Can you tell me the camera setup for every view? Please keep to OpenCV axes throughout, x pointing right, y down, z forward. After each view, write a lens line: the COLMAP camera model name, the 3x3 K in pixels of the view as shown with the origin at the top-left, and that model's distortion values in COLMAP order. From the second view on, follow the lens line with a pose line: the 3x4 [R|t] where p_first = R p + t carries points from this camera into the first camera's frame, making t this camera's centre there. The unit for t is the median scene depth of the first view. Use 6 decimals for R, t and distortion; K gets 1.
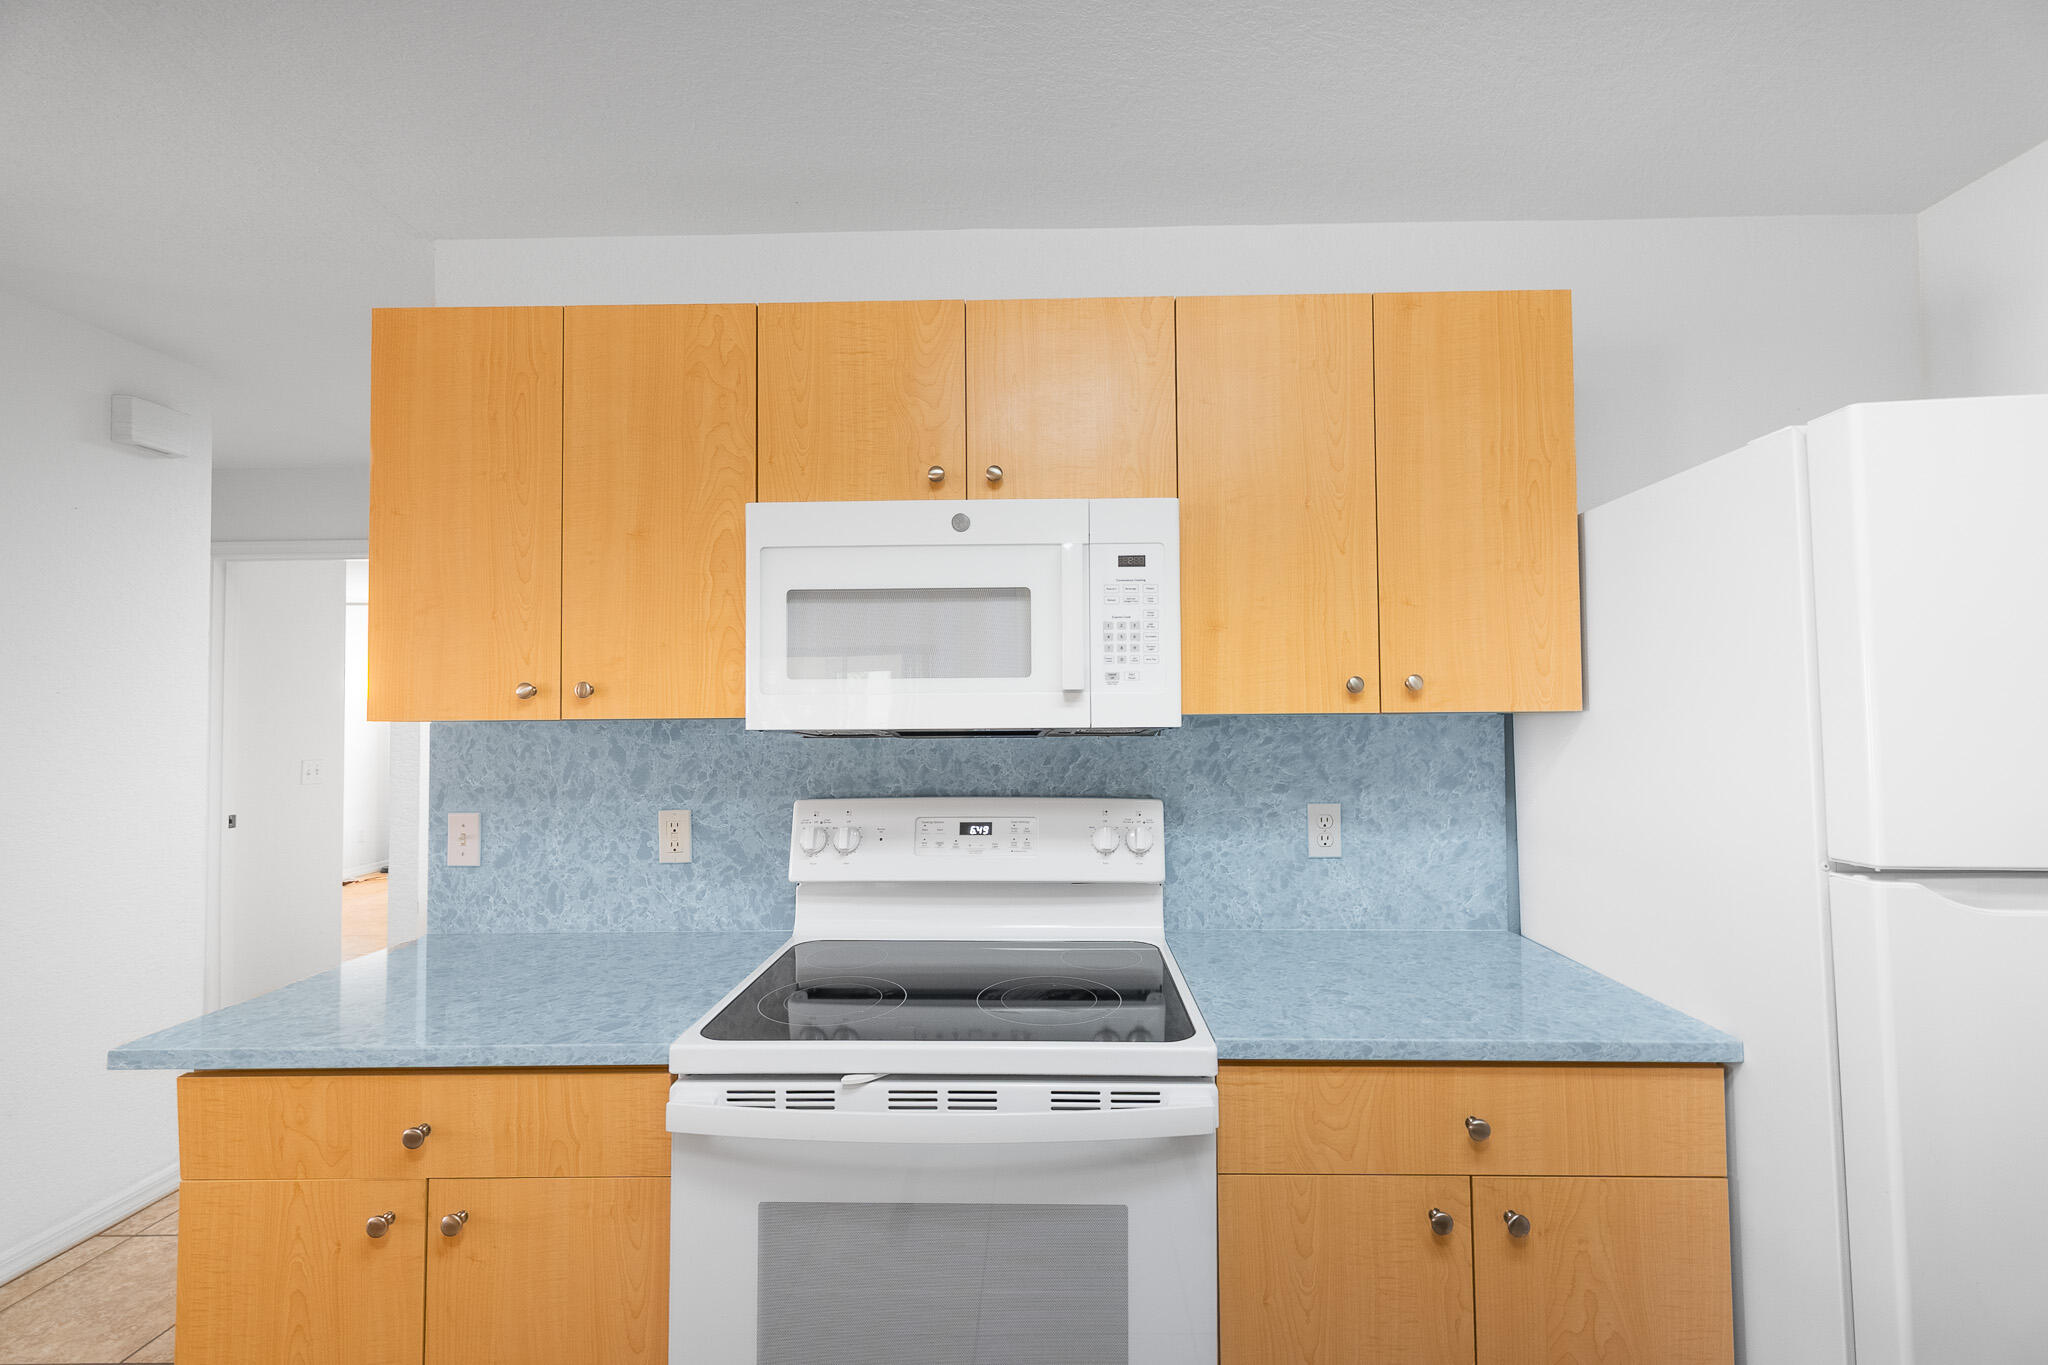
lens RADIAL K [[858.0, 0, 1033.1], [0, 858.0, 687.4], [0, 0, 1]] dist [0.002743, 0.000323]
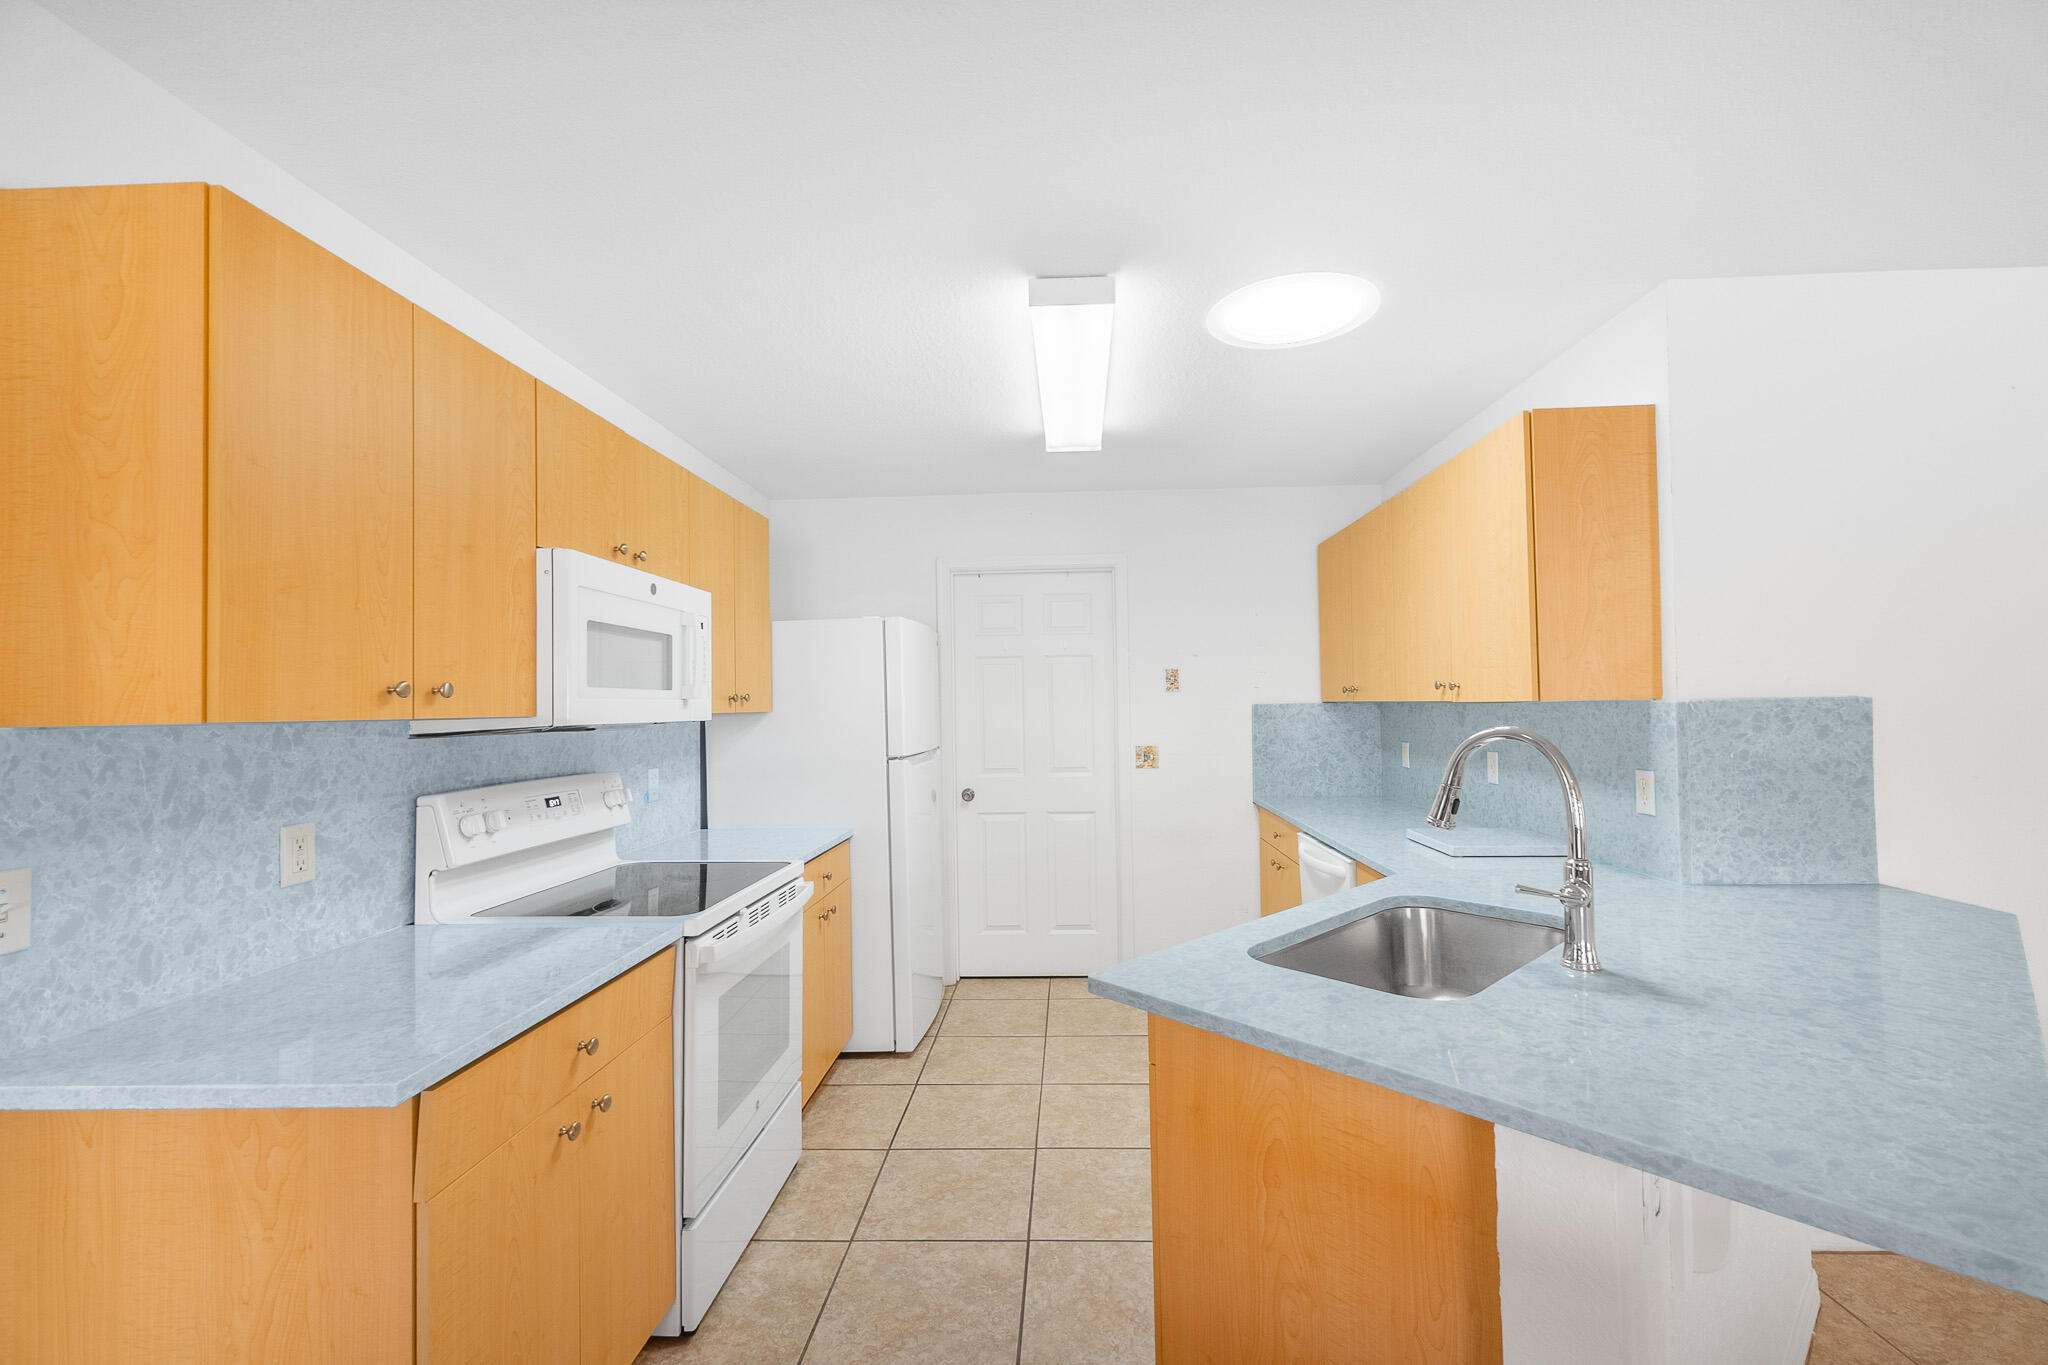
lens RADIAL K [[877.0, 0, 1056.2], [0, 877.0, 684.3], [0, 0, 1]] dist [0.003510, 0.000140]
pose [[0.004906, 0.032934, 0.999445, -1.330190], [-0.015855, 0.999334, -0.032853, 0.015372], [-0.999862, -0.015685, 0.005425, 0.212595]]
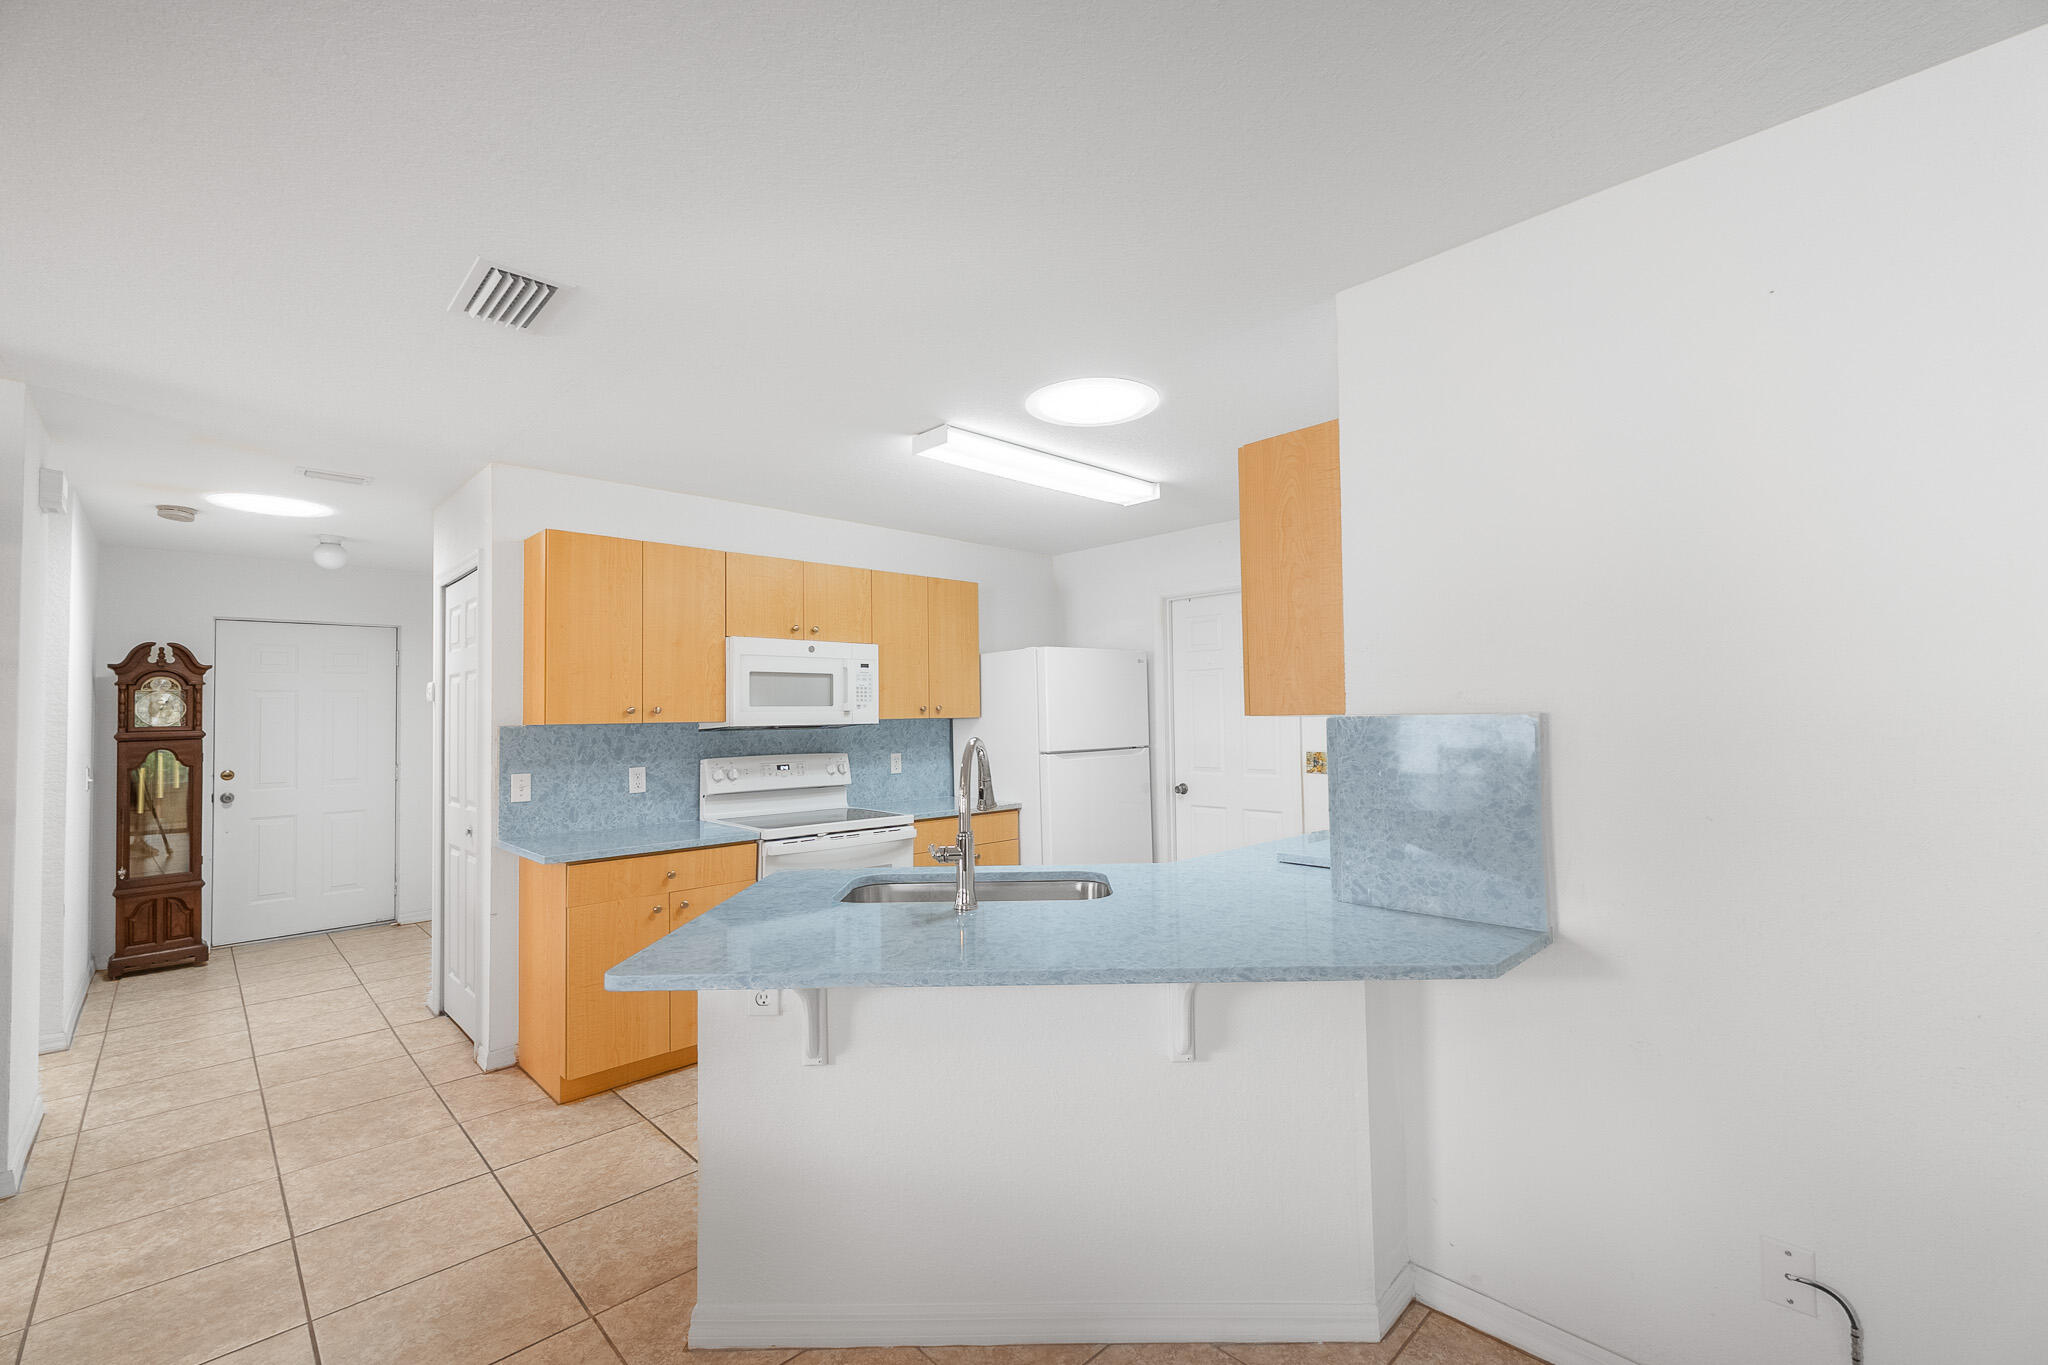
lens RADIAL K [[887.8, 0, 1041.9], [0, 887.8, 683.4], [0, 0, 1]] dist [-0.000254, -0.000060]
pose [[0.698366, 0.023444, 0.715356, -1.273631], [-0.013766, 0.999718, -0.019325, -0.031516], [-0.715608, 0.003648, 0.698492, -1.195222]]
